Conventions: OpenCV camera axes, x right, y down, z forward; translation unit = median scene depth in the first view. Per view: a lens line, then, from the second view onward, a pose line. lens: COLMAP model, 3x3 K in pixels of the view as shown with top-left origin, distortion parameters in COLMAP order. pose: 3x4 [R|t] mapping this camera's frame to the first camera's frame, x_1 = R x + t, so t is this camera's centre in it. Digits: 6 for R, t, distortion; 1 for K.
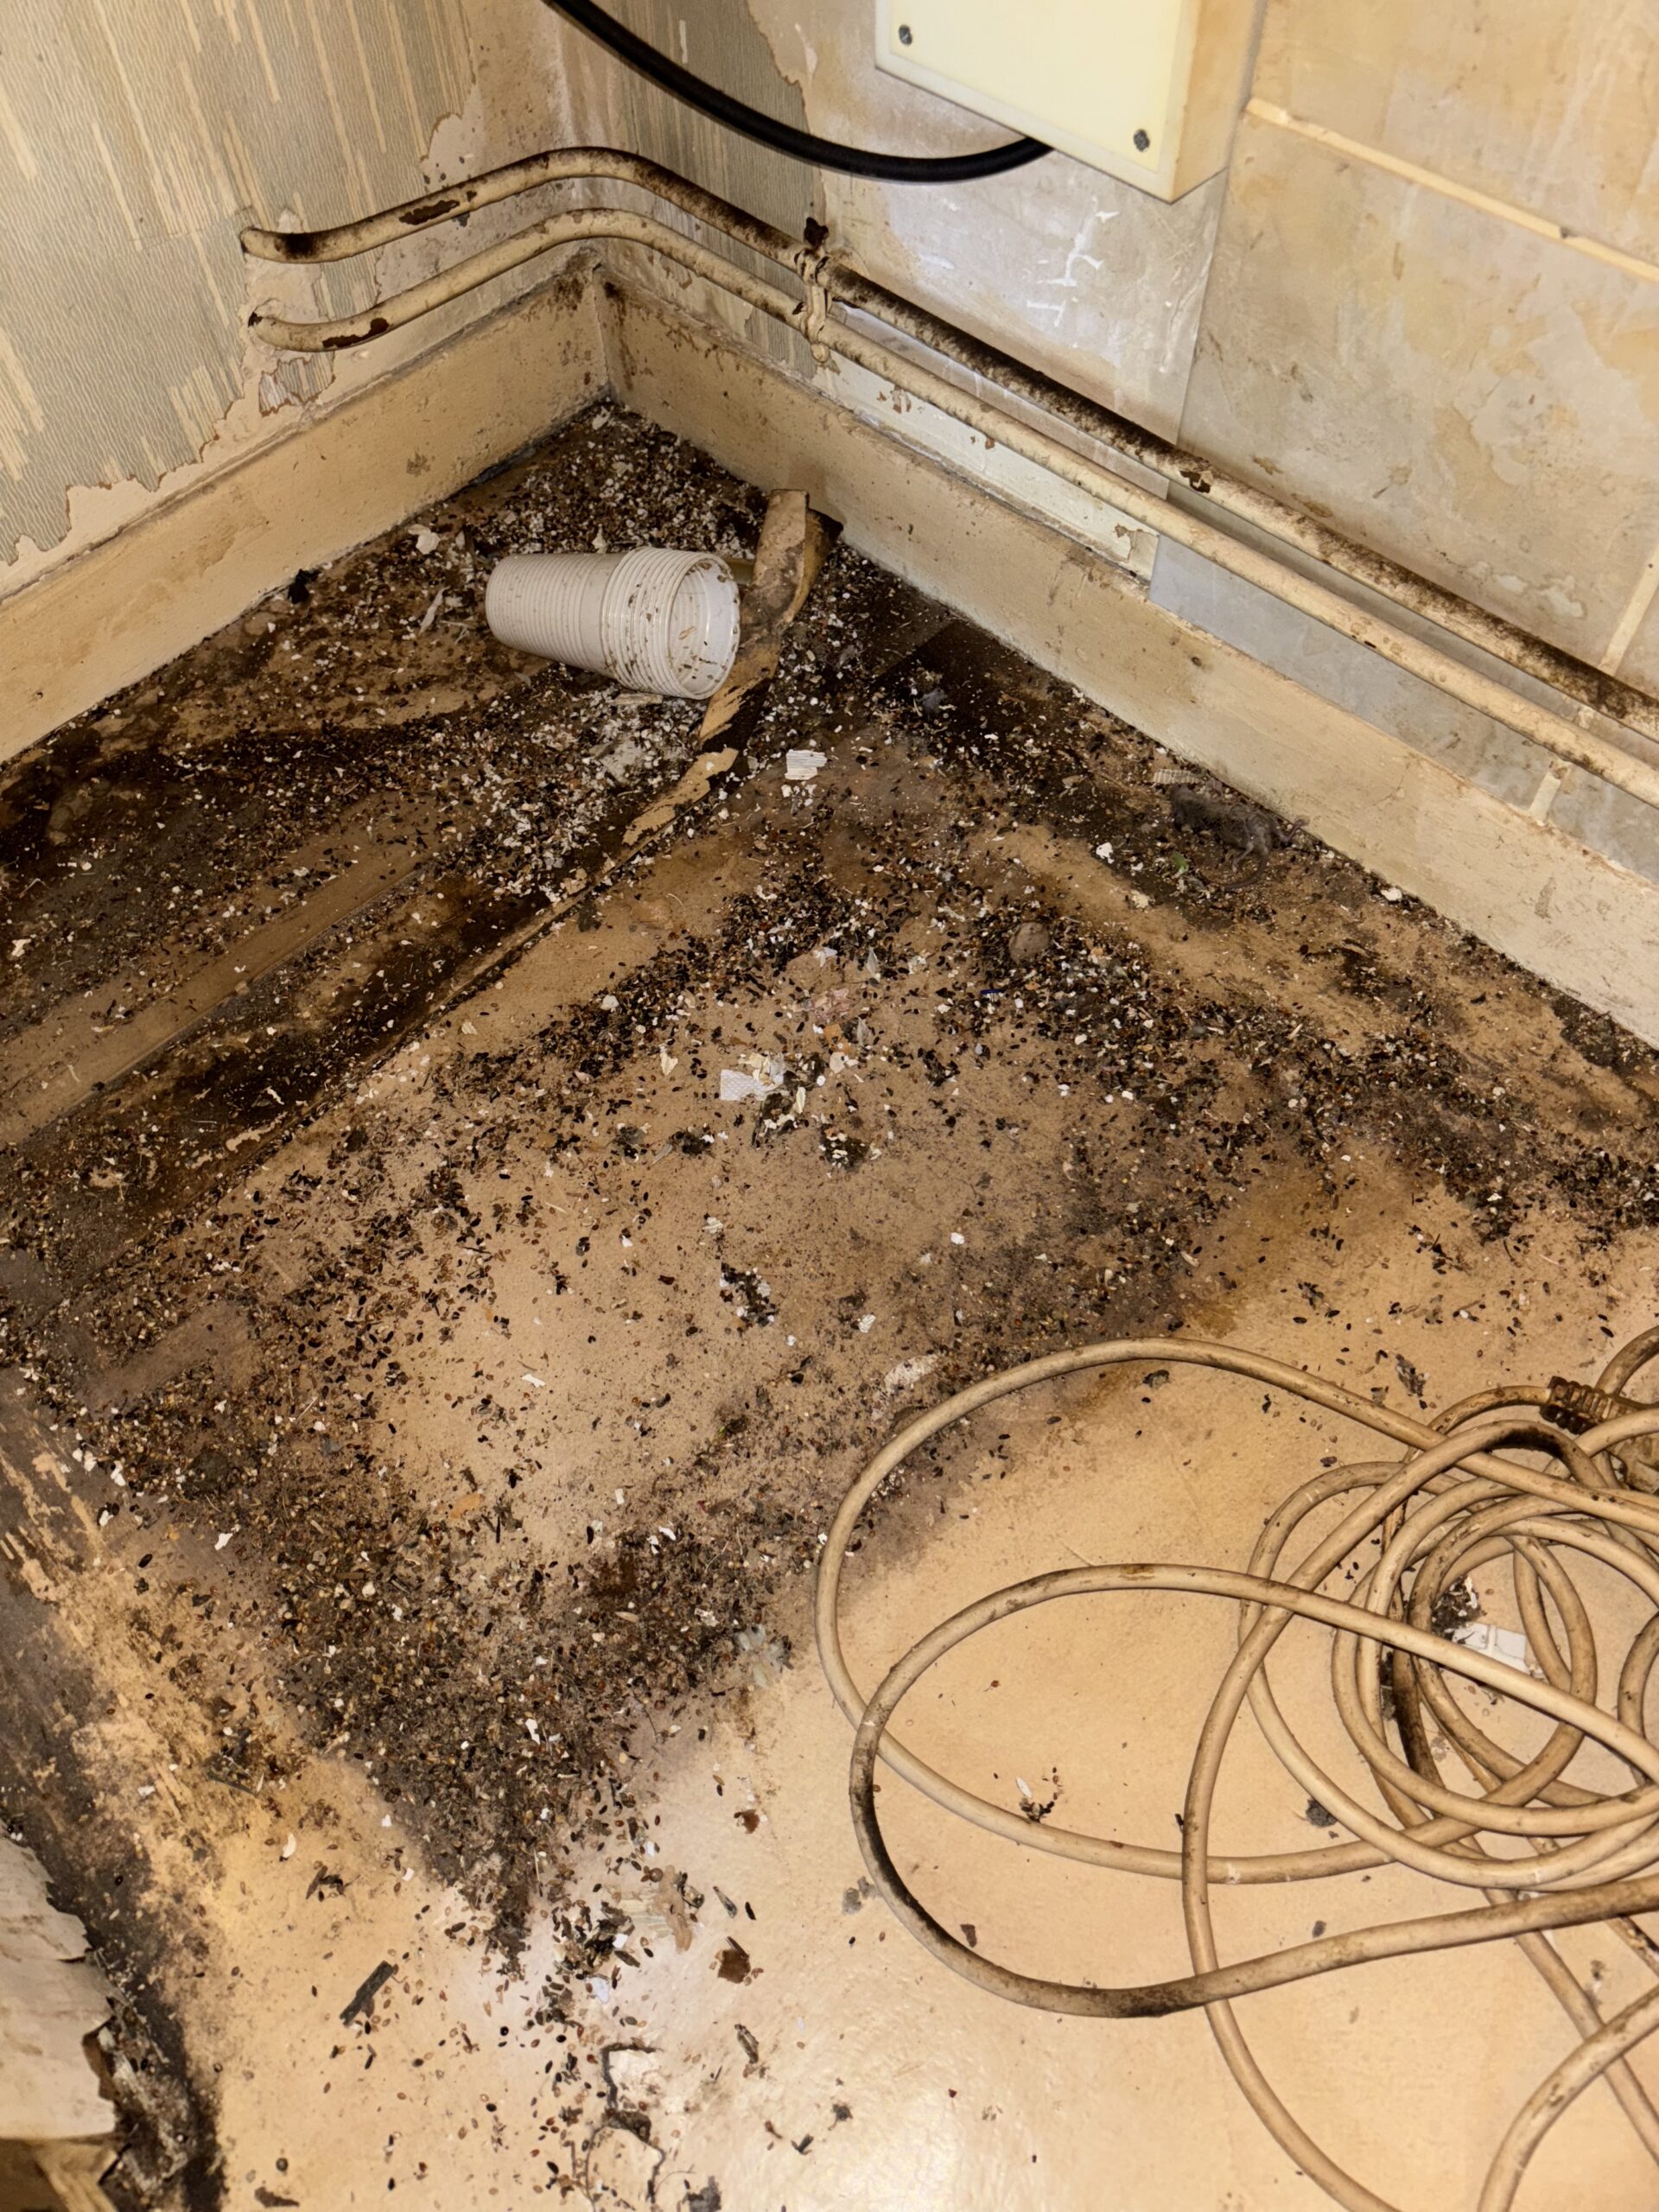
lens RADIAL K [[1688.7, 0, 816.9], [0, 1688.7, 1122.1], [0, 0, 1]] dist [0.022991, -0.016688]
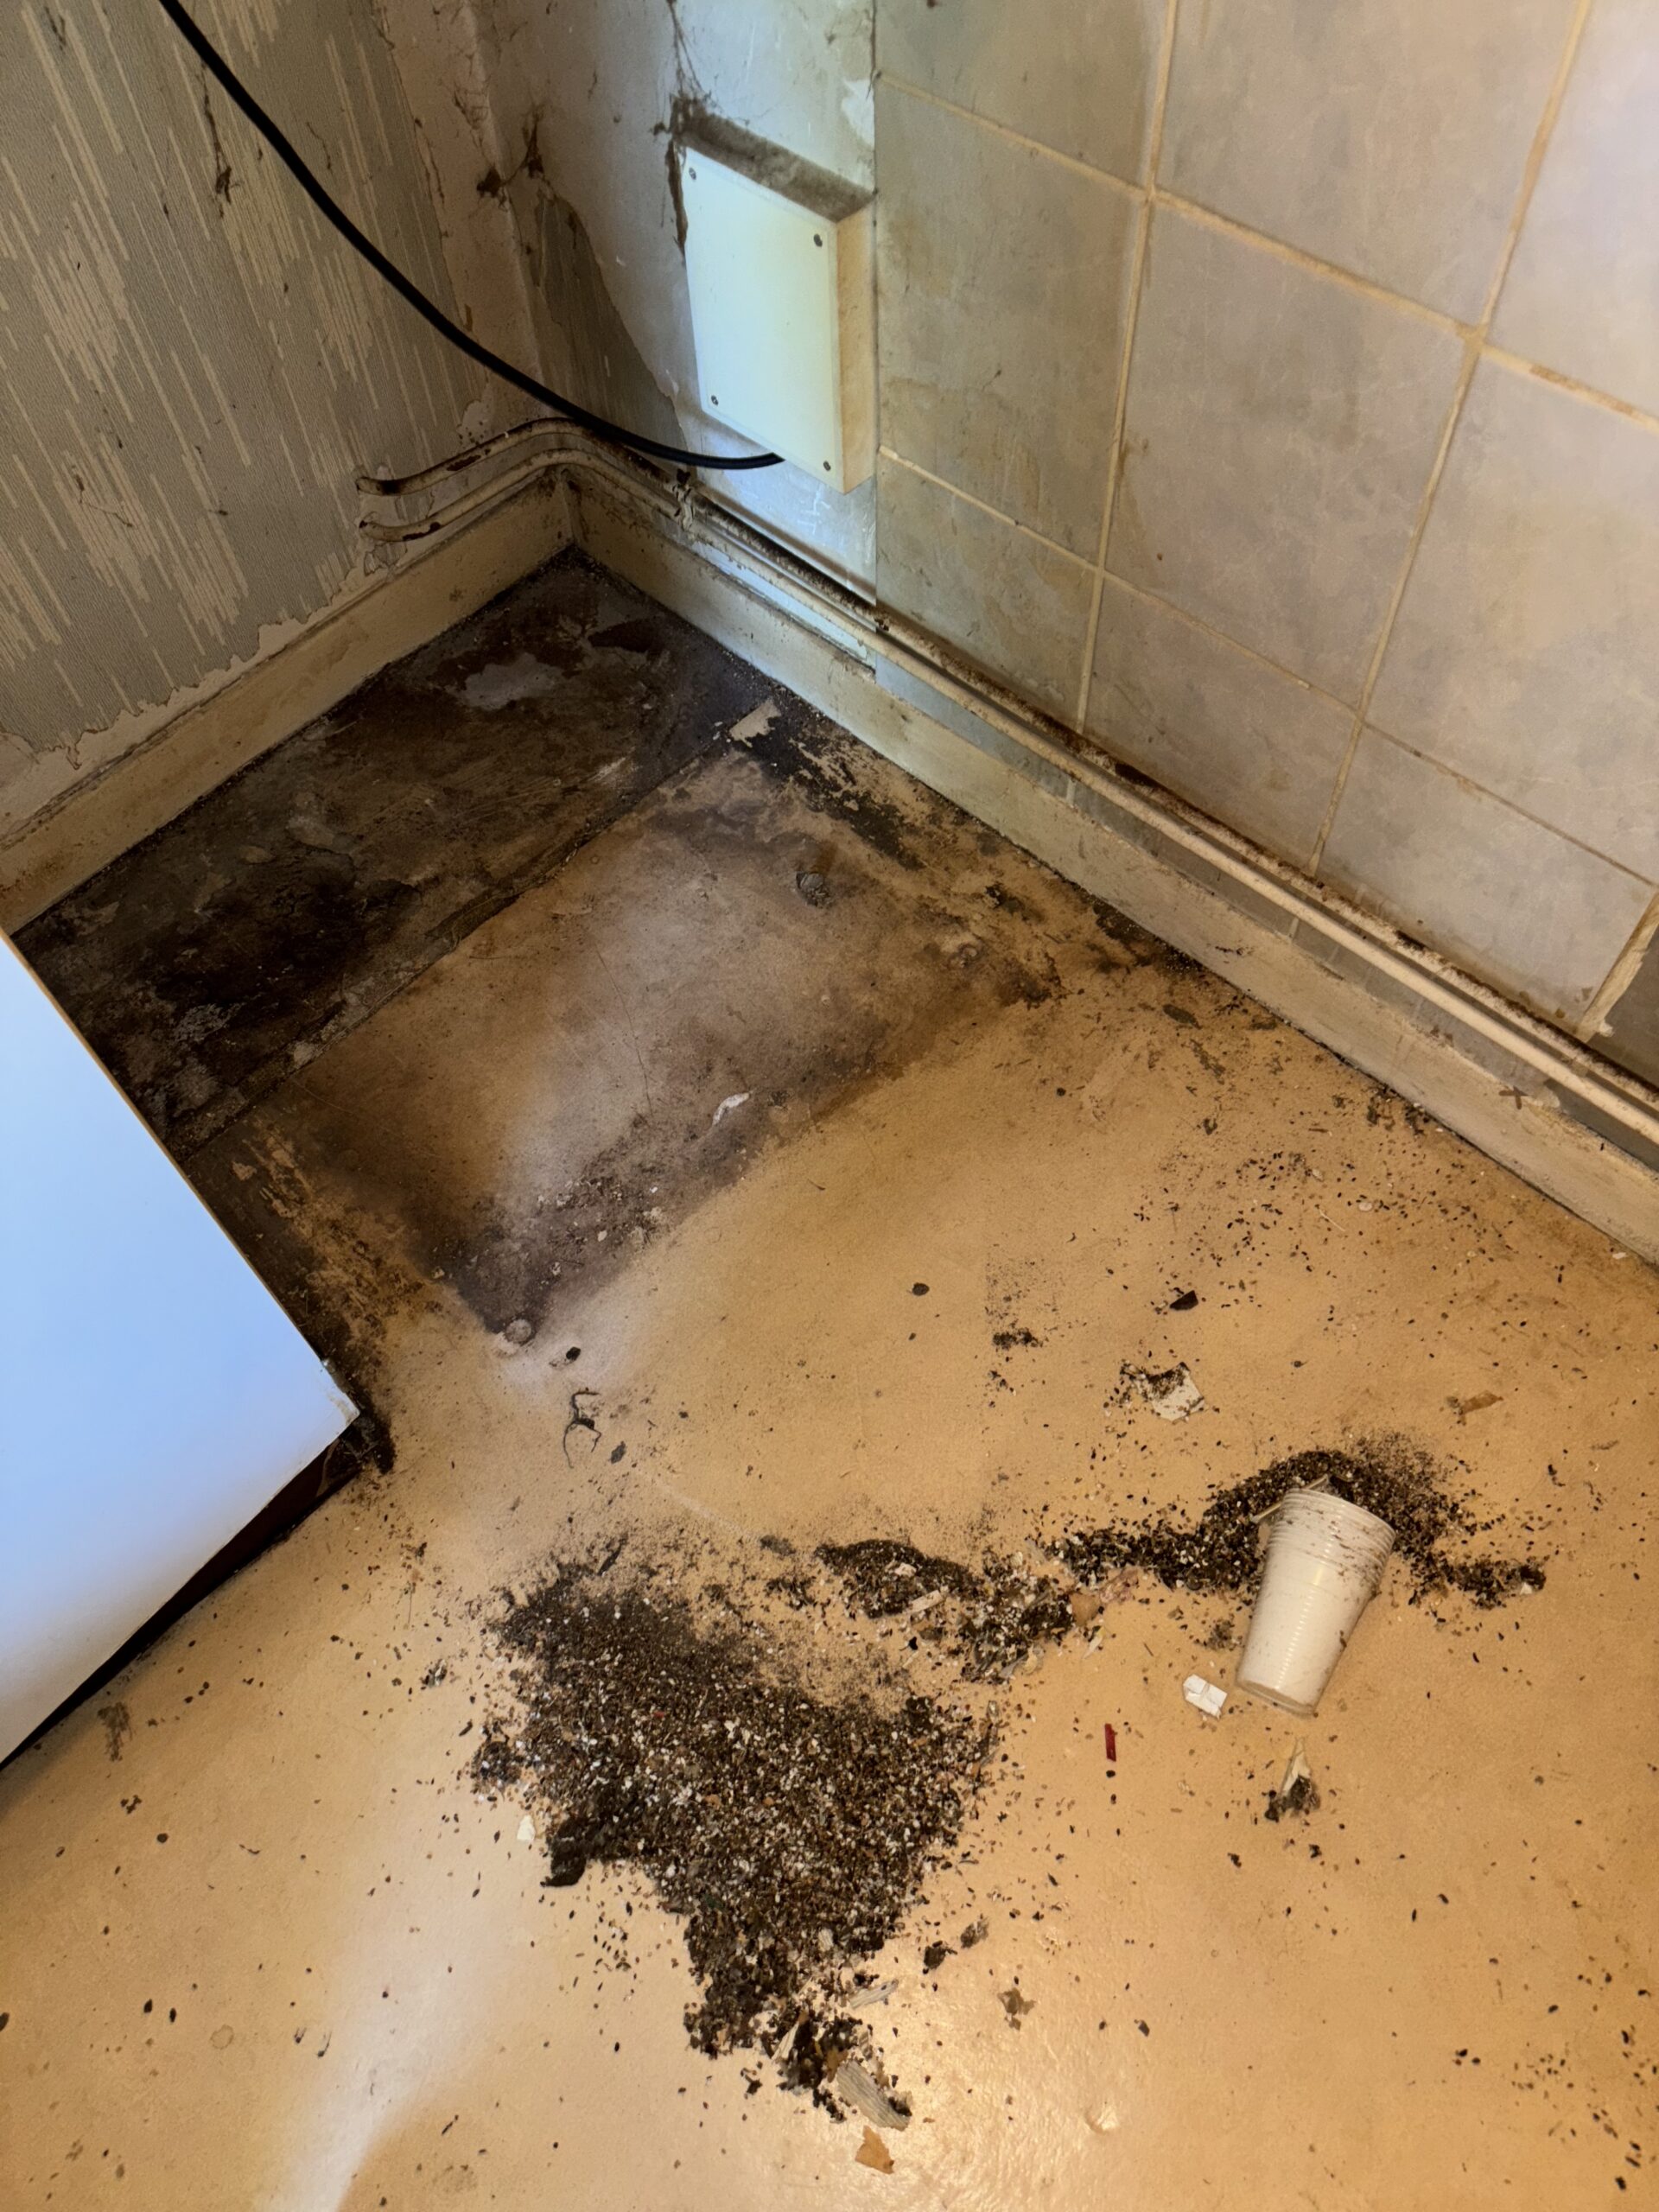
lens RADIAL K [[1688.7, 0, 837.0], [0, 1688.7, 1128.9], [0, 0, 1]] dist [0.022991, -0.016688]
pose [[0.999858, -0.016590, 0.003098, 0.149020], [0.016547, 0.999772, 0.013524, 0.139049], [-0.003322, -0.013471, 0.999904, -0.806568]]
